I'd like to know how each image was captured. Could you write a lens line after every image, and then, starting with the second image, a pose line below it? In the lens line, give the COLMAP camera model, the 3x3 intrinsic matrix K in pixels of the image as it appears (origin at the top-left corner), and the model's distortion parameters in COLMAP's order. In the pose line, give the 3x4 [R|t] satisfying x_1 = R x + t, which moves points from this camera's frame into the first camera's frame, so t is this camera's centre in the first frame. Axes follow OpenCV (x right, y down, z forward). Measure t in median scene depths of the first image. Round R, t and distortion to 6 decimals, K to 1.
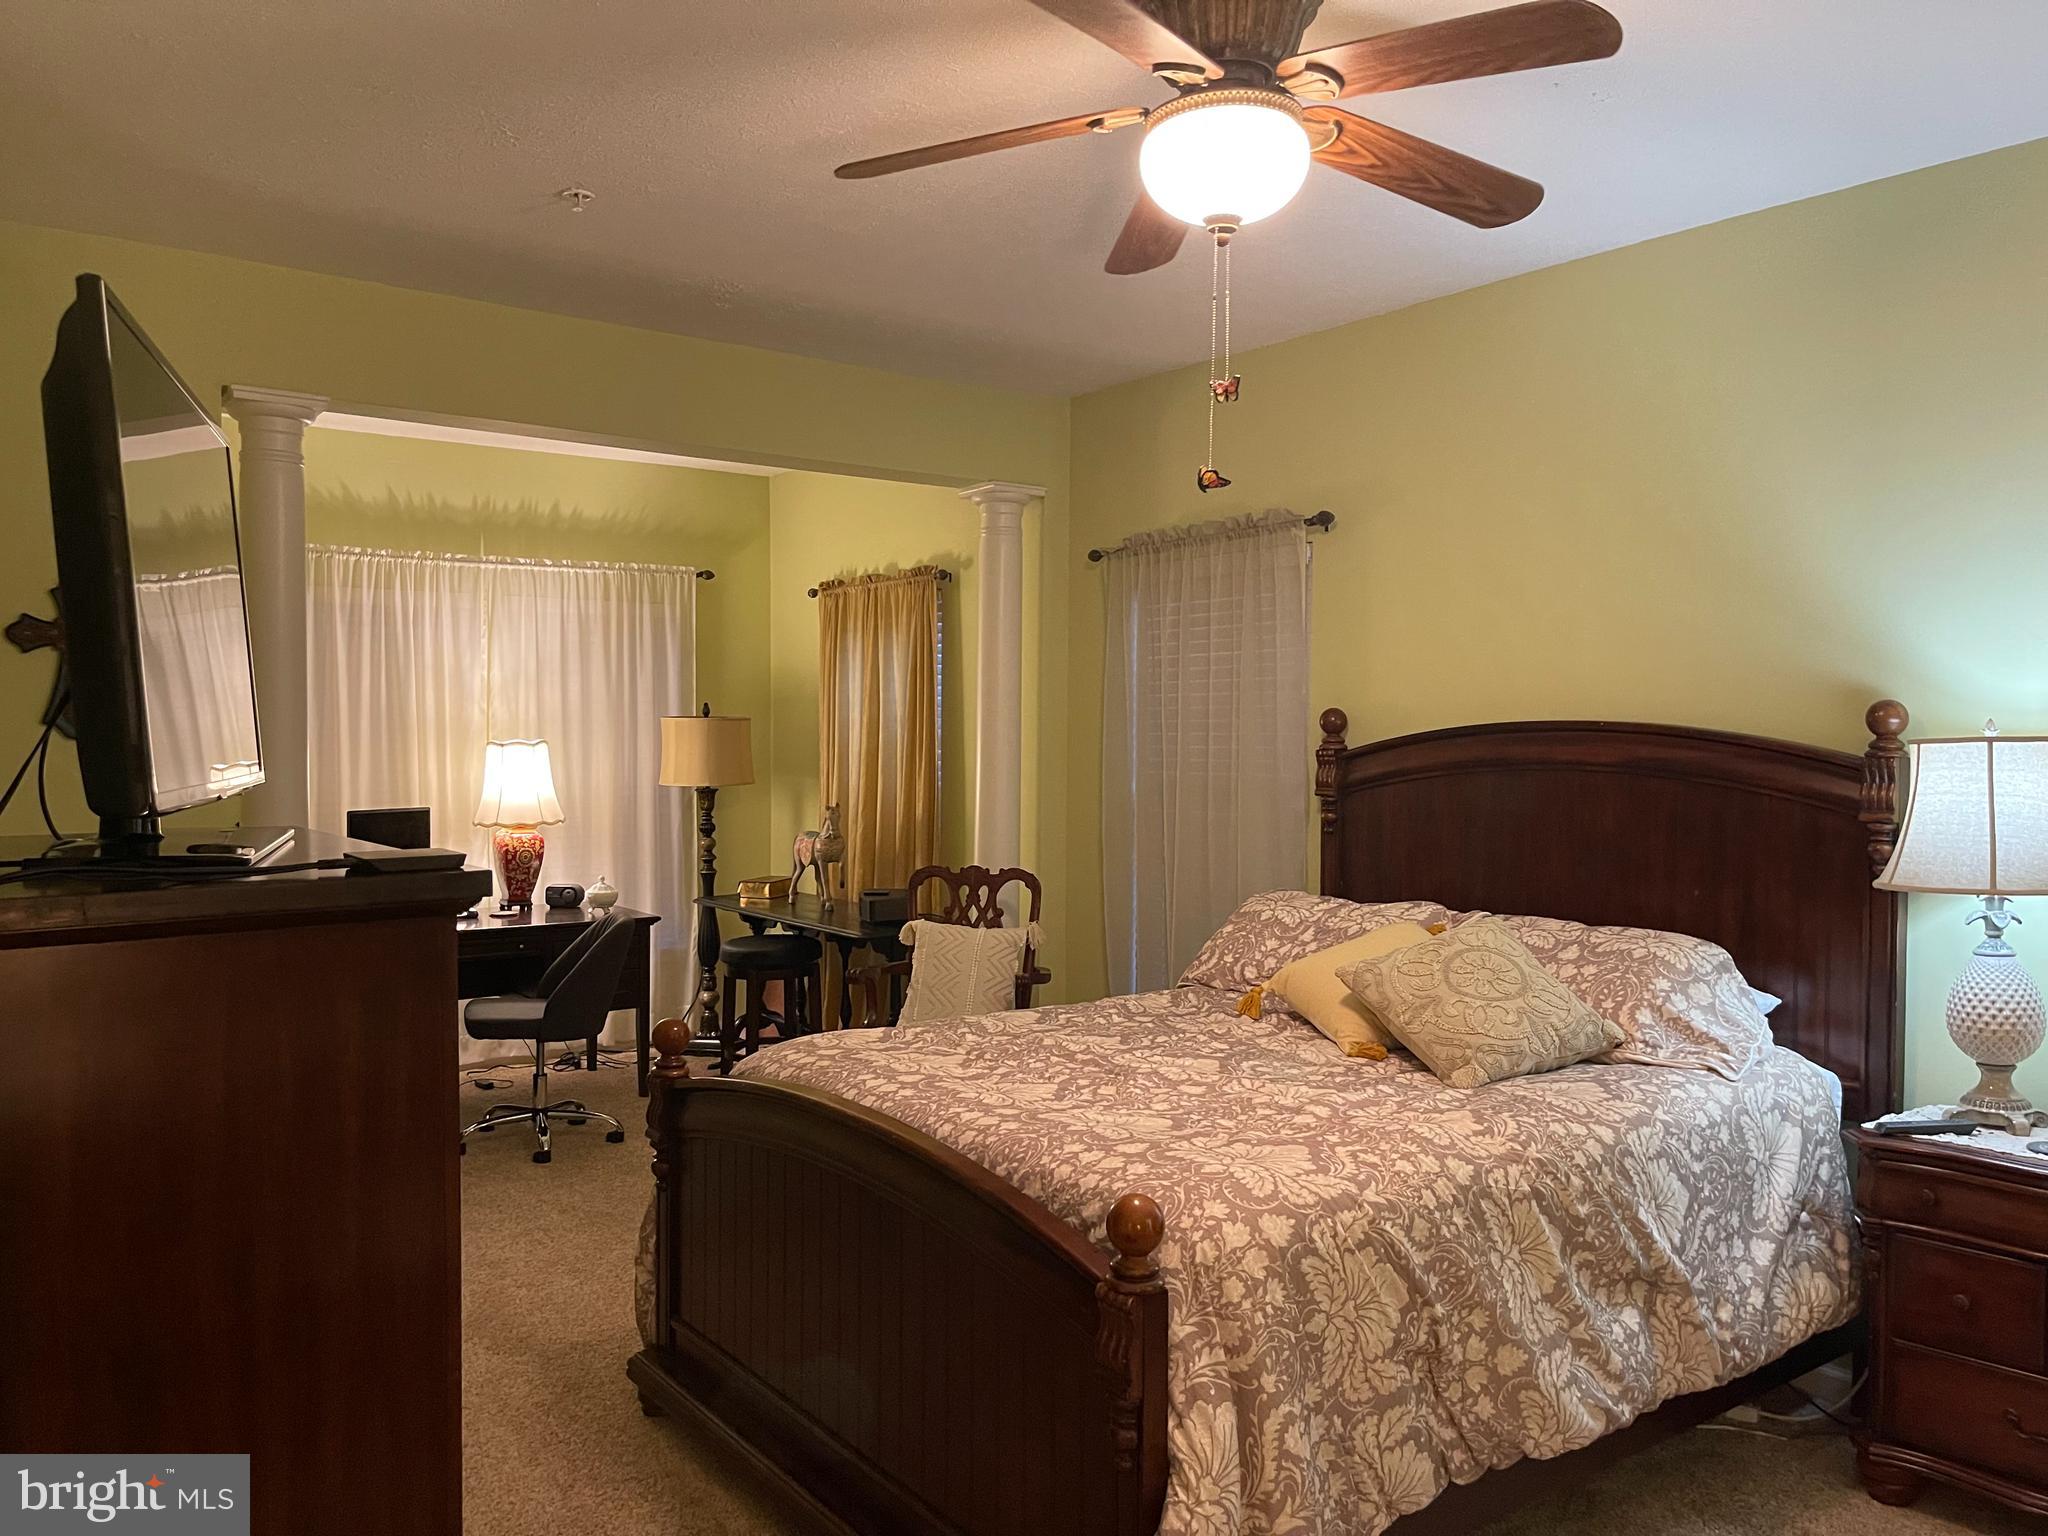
lens RADIAL K [[1546.2, 0, 1016.2], [0, 1546.2, 774.5], [0, 0, 1]] dist [0.060874, -0.070939]
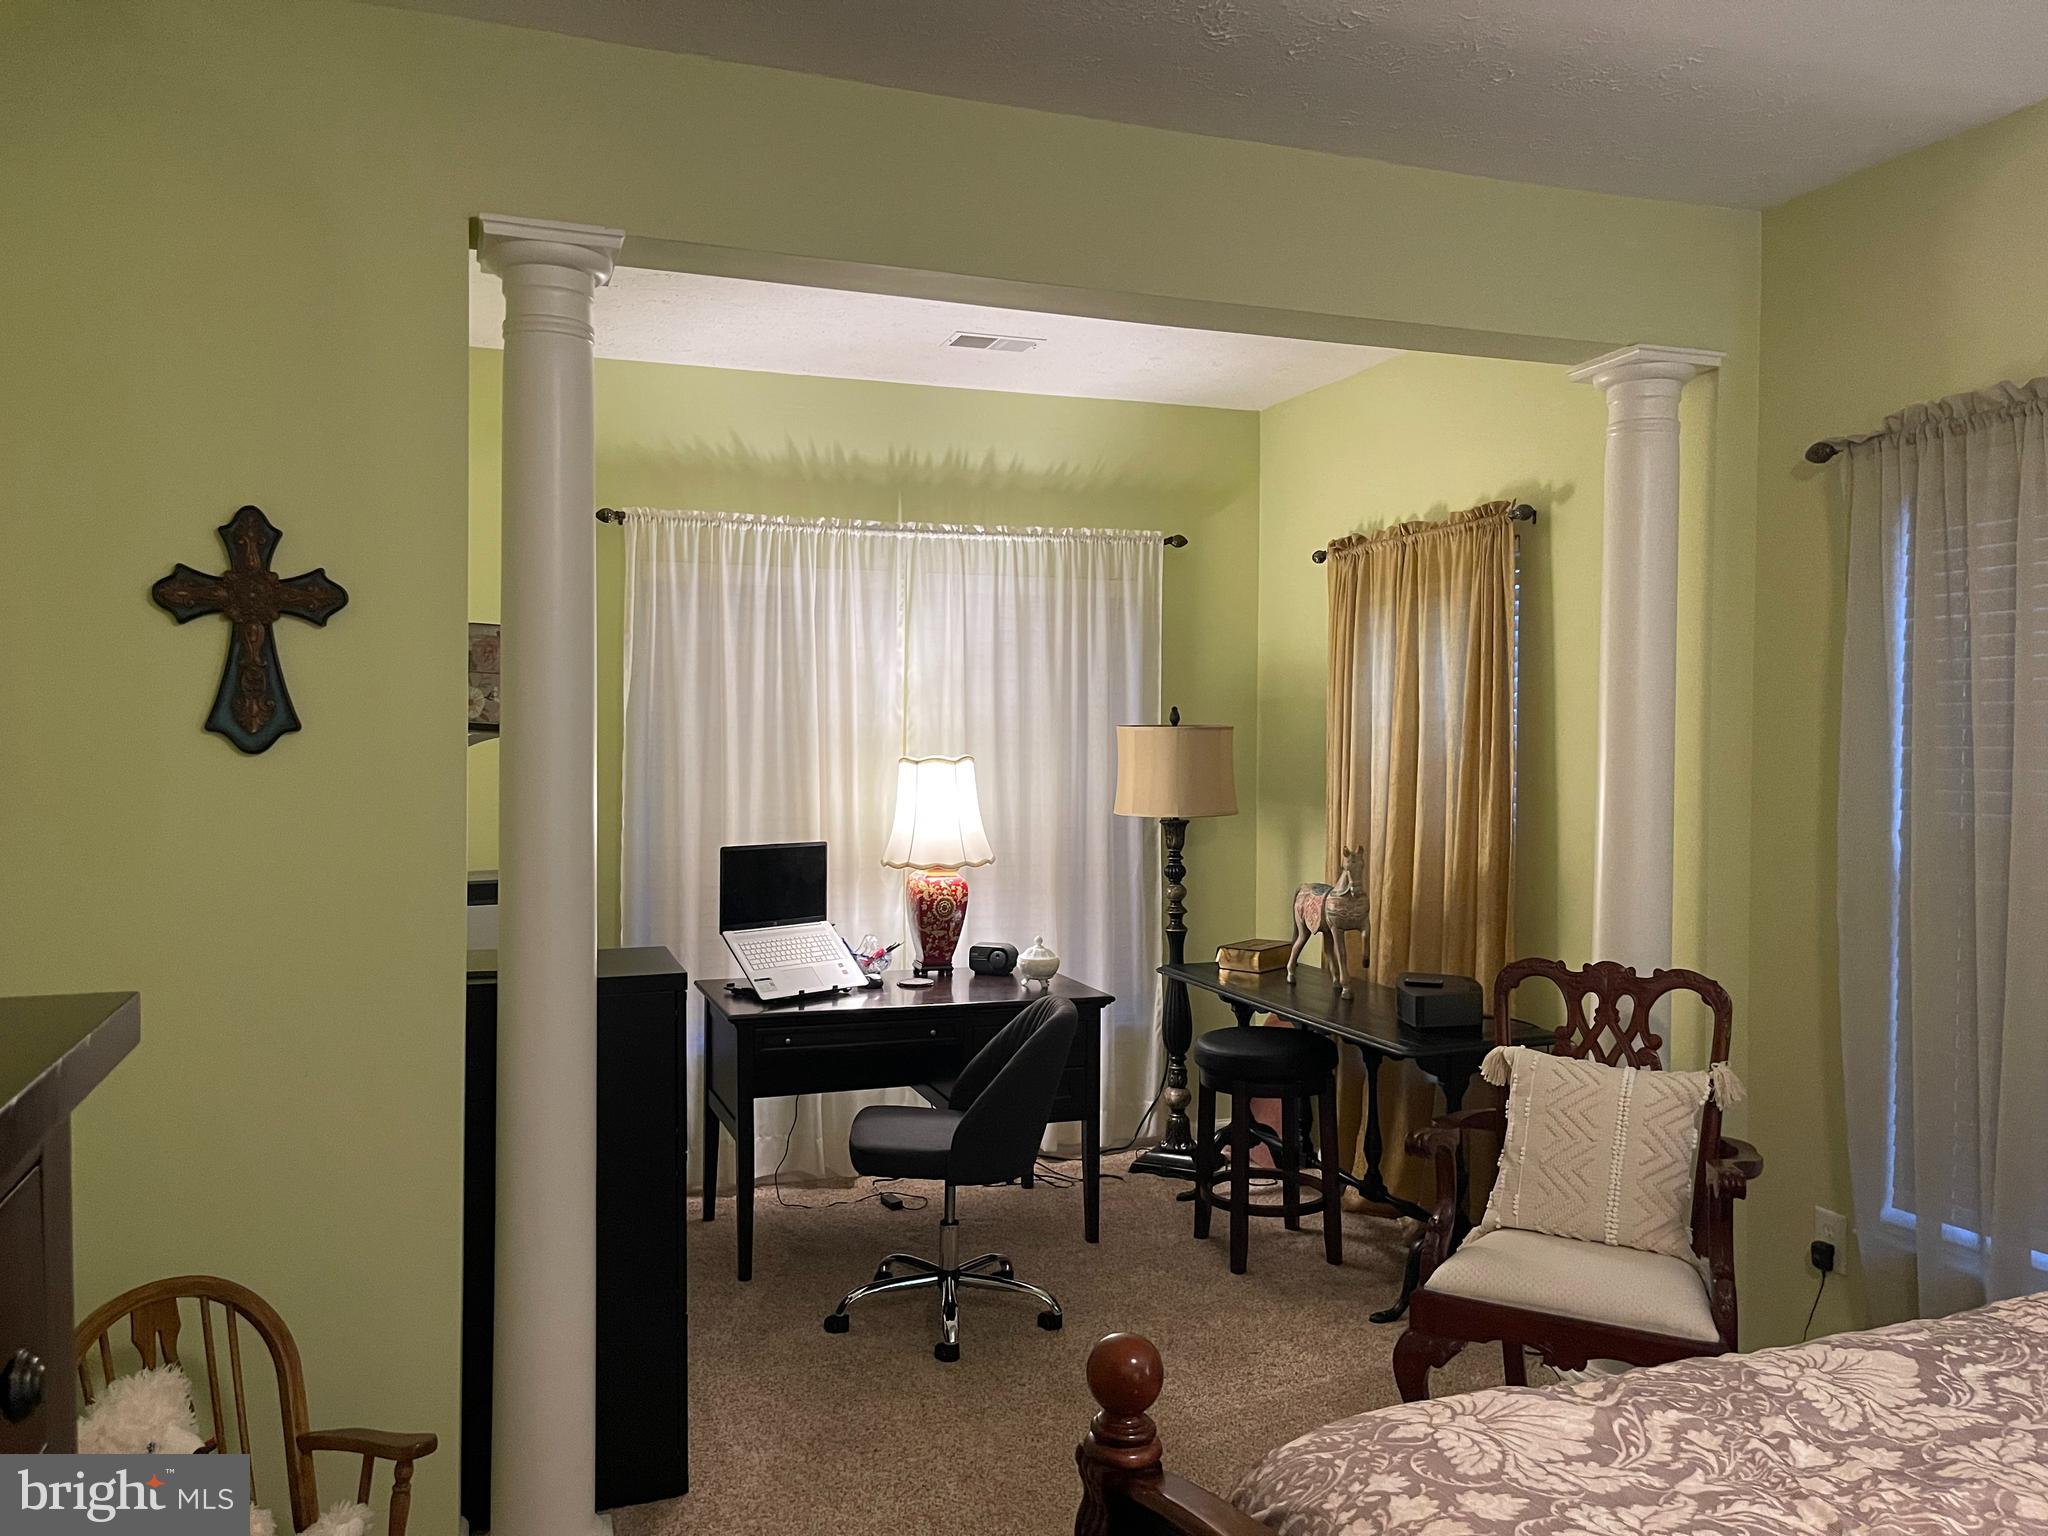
lens RADIAL K [[1546.2, 0, 1016.2], [0, 1546.2, 774.5], [0, 0, 1]] dist [0.060874, -0.070939]
pose [[0.957409, 0.005806, -0.288675, -0.060137], [-0.008403, 0.999935, -0.007759, -0.007237], [0.288611, 0.009854, 0.957396, 0.272501]]
